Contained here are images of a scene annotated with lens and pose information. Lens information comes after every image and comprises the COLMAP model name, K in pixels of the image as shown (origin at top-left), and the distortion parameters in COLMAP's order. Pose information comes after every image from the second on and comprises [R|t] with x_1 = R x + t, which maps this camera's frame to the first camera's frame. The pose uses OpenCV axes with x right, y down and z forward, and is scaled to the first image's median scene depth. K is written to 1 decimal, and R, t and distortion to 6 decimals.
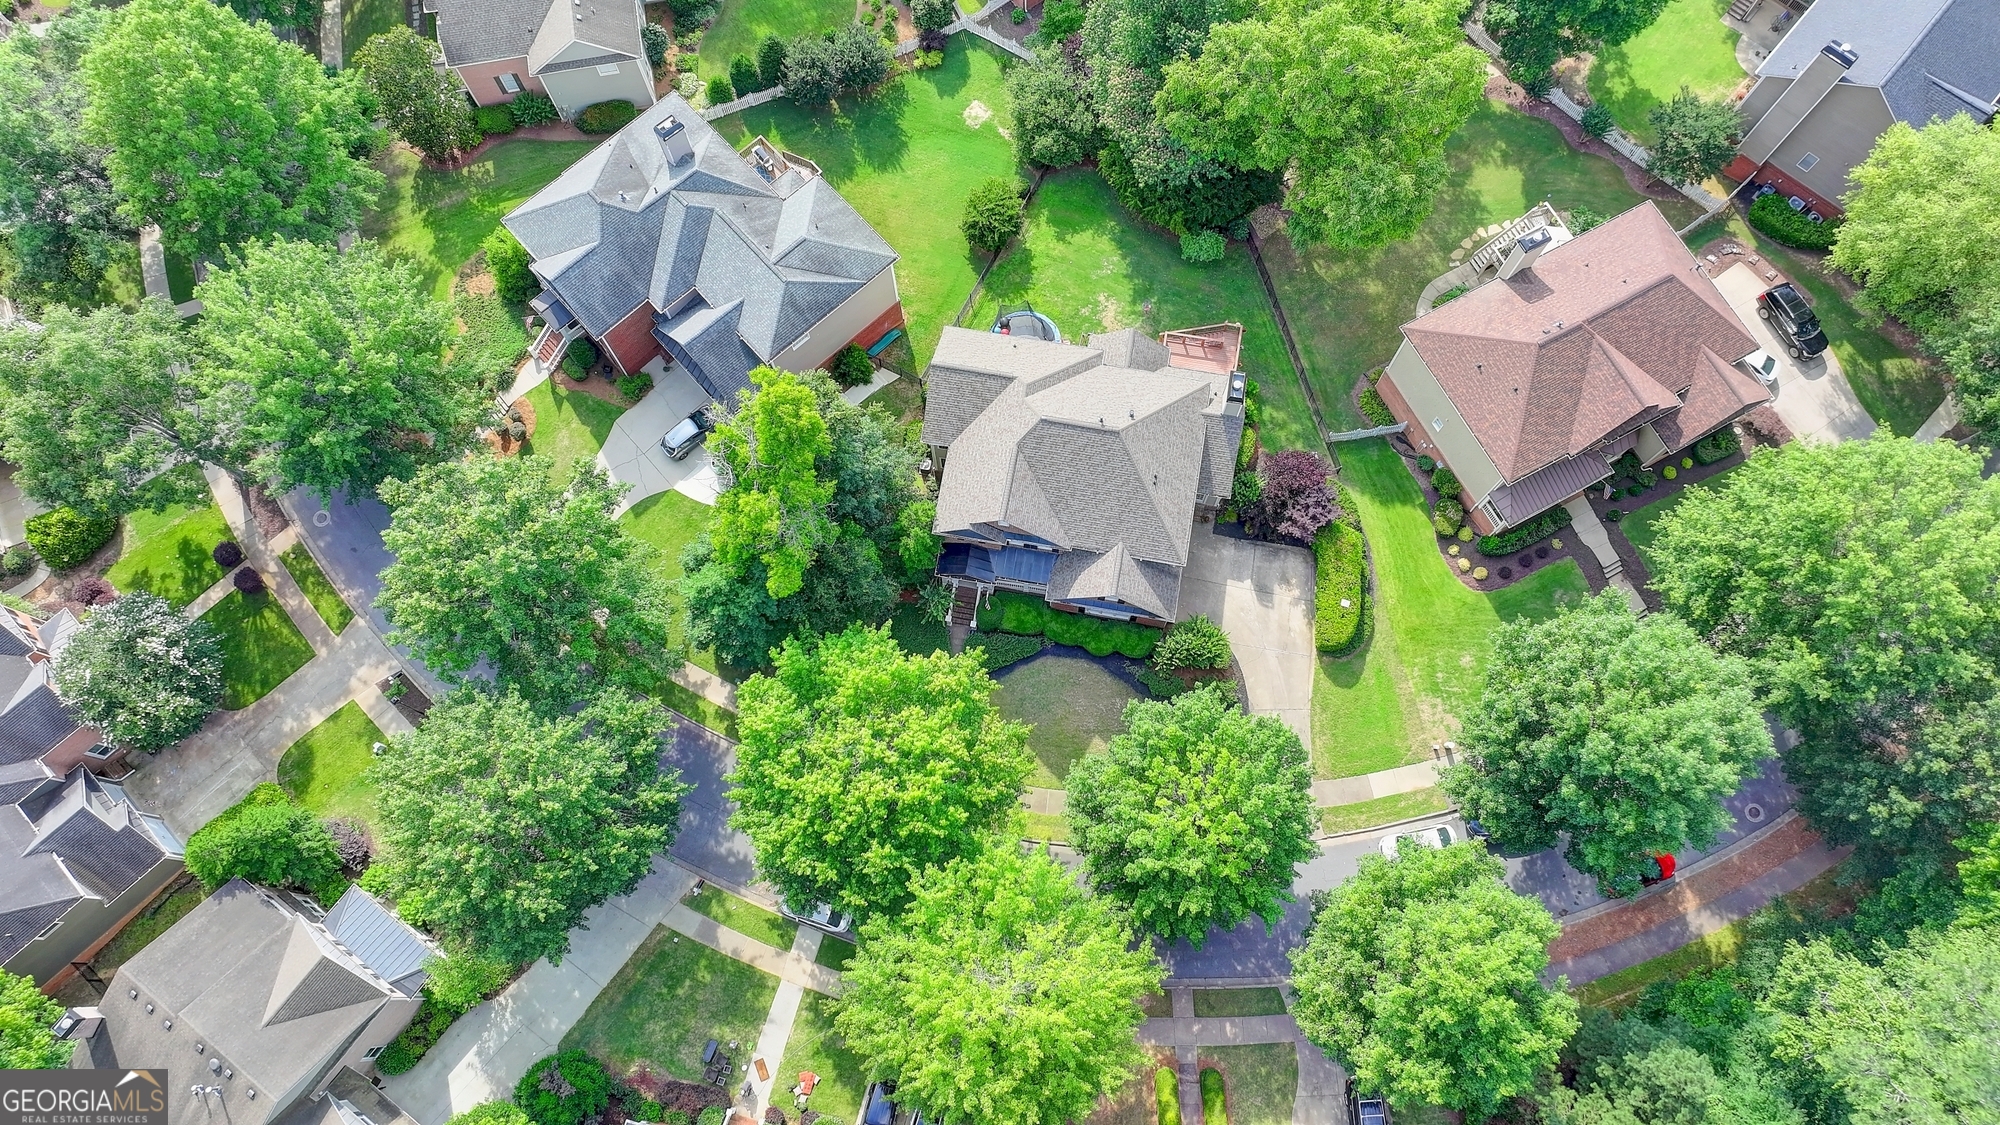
lens RADIAL K [[1405.4, 0, 1014.3], [0, 1405.4, 561.1], [0, 0, 1]] dist [-0.002921, 0.020040]
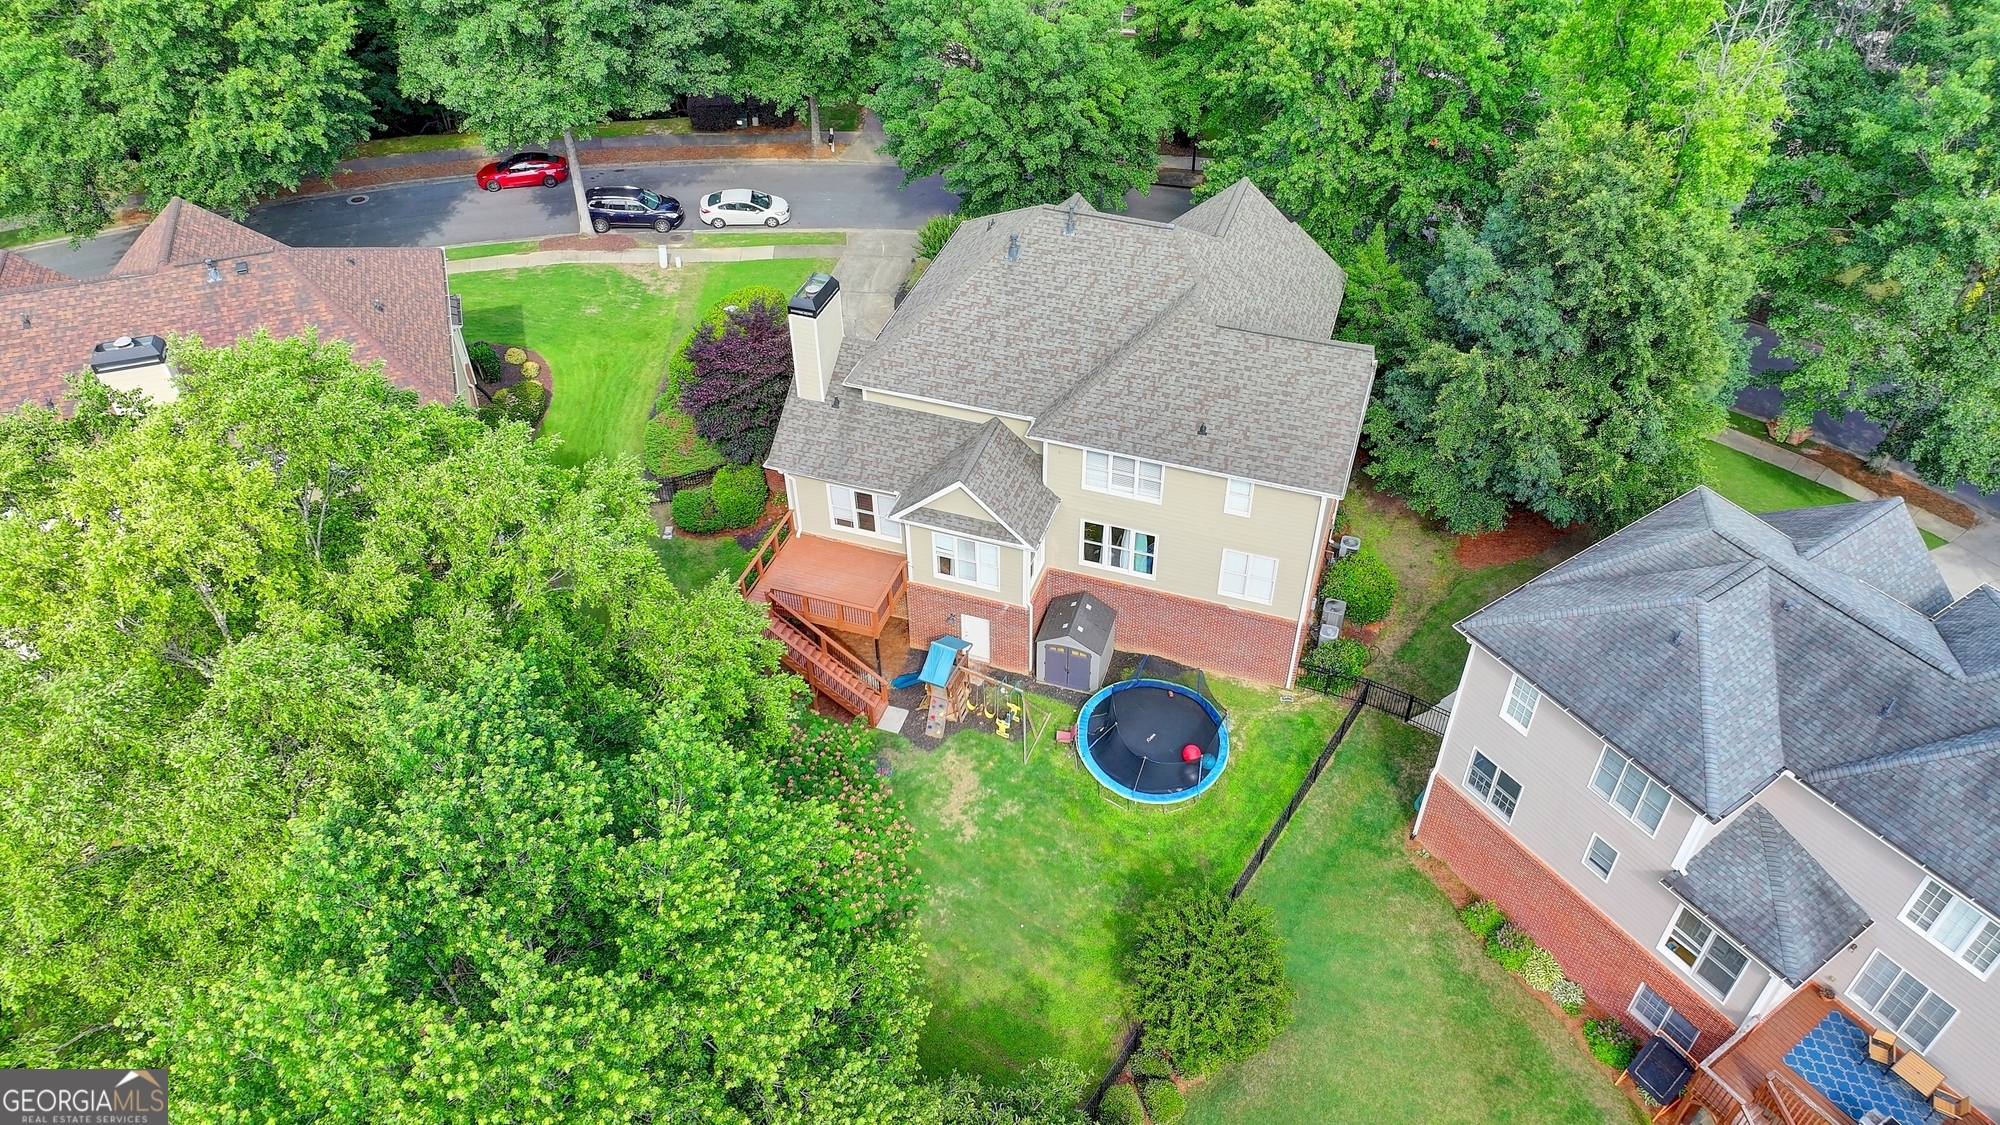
lens RADIAL K [[1405.4, 0, 1011.5], [0, 1405.4, 547.7], [0, 0, 1]] dist [-0.002921, 0.020040]
pose [[-0.988827, -0.095400, 0.114546, 0.006303], [0.143352, -0.397751, 0.906225, -0.622327], [-0.040893, 0.912520, 0.406983, 0.810745]]
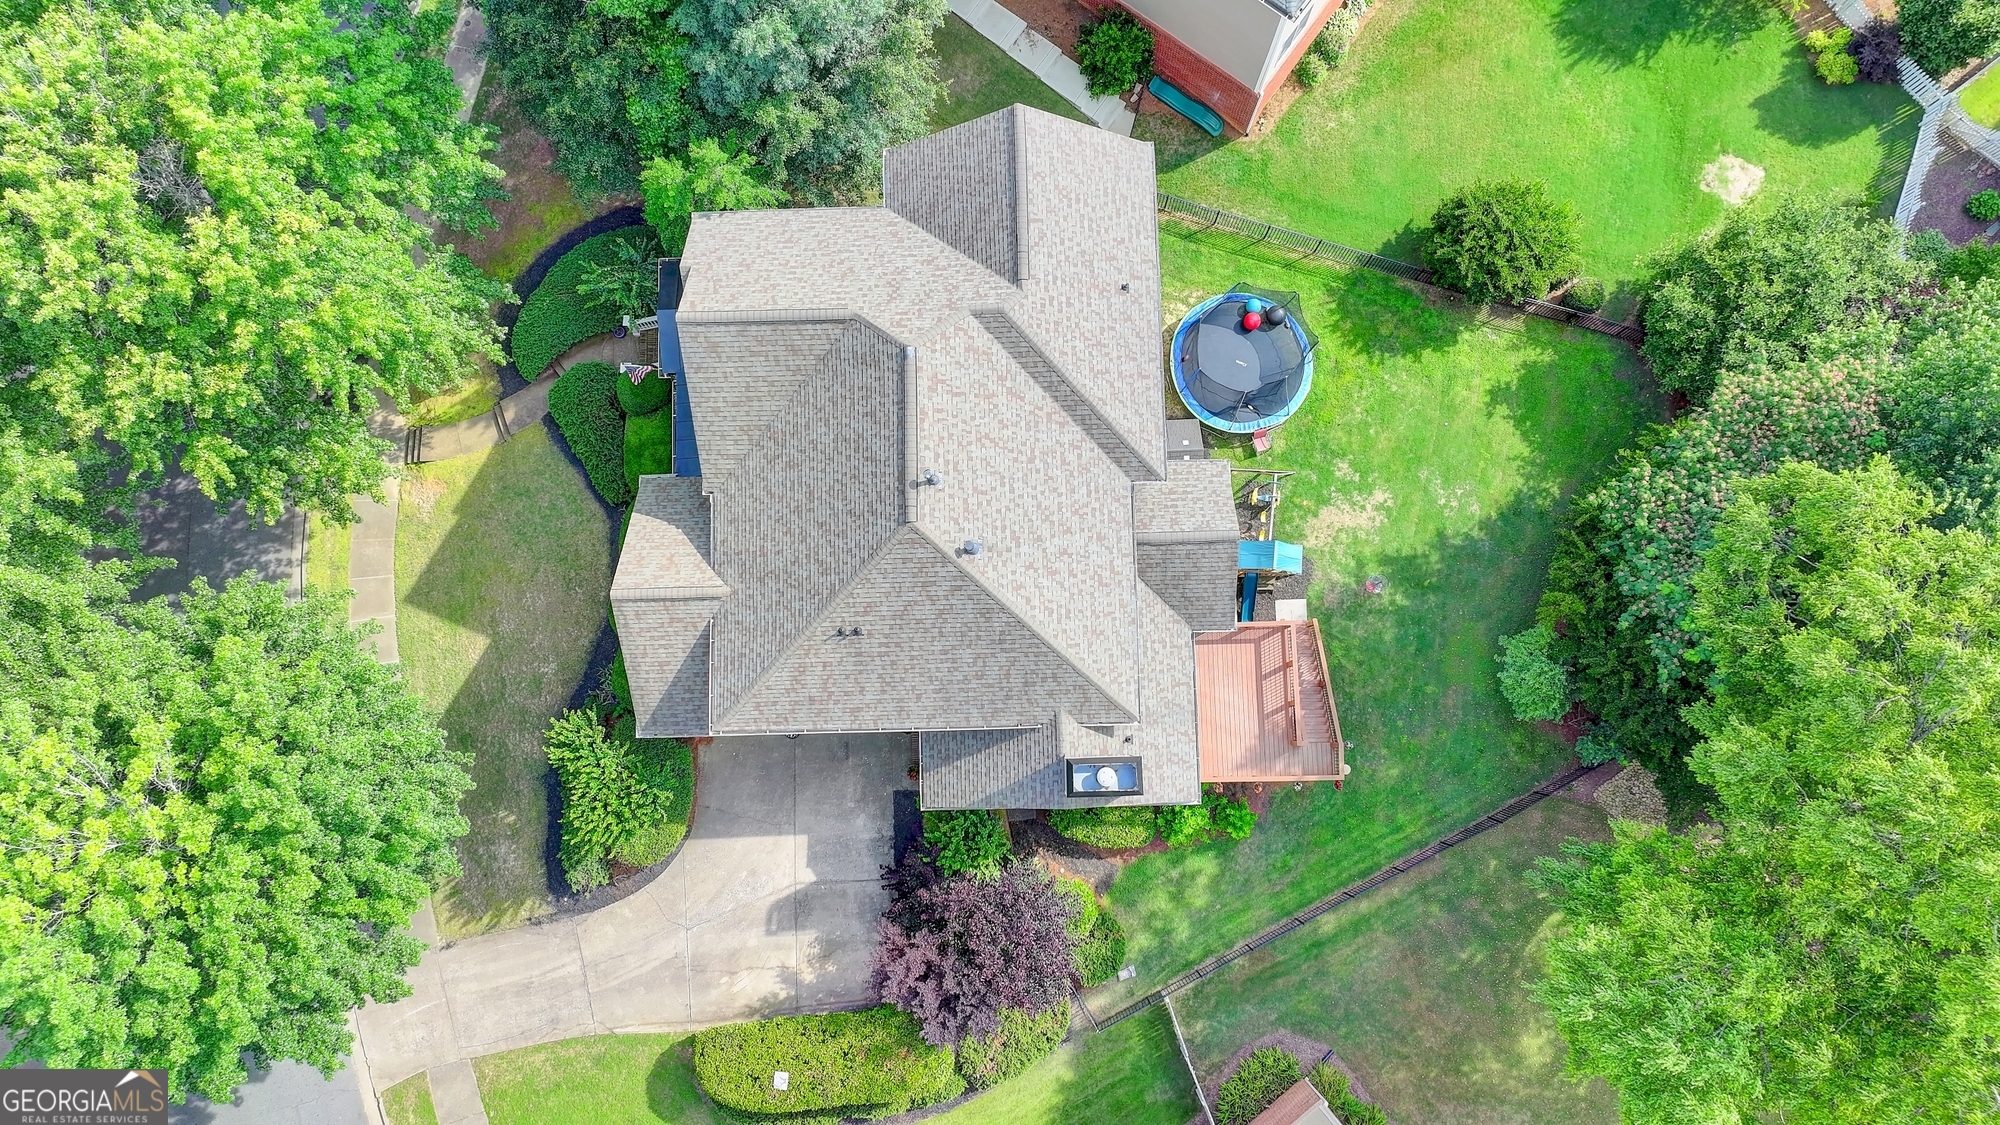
lens RADIAL K [[1405.4, 0, 1007.6], [0, 1405.4, 553.1], [0, 0, 1]] dist [-0.002921, 0.020040]
pose [[0.193524, 0.973244, -0.123874, 0.131091], [-0.935030, 0.221196, 0.277111, -0.219128], [0.297097, 0.062198, 0.952819, 0.538074]]
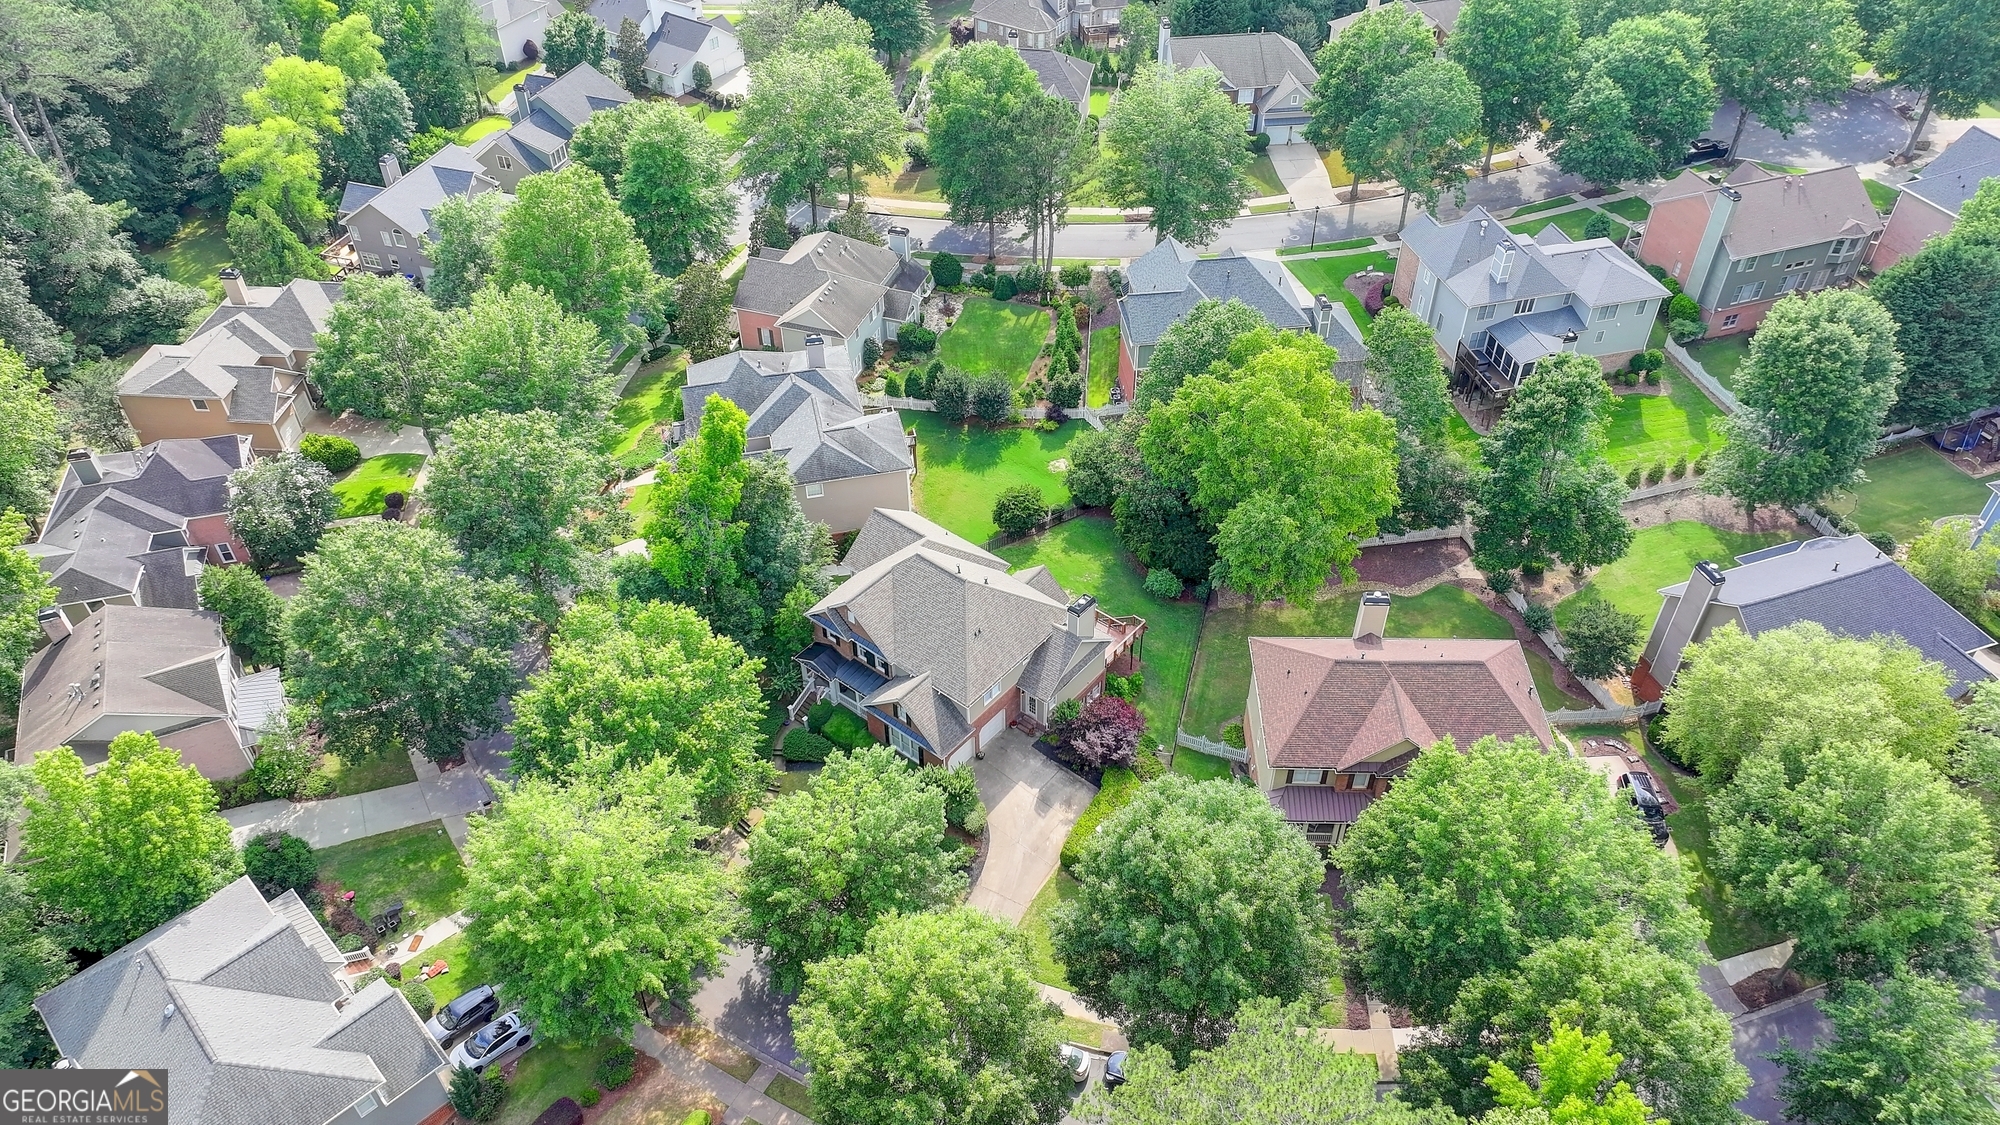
lens RADIAL K [[1405.4, 0, 1010.9], [0, 1405.4, 567.7], [0, 0, 1]] dist [-0.002921, 0.020040]
pose [[0.871024, 0.327522, -0.366123, 0.497508], [-0.468884, 0.776587, -0.420785, 0.353172], [0.146510, 0.538183, 0.829996, -0.002803]]
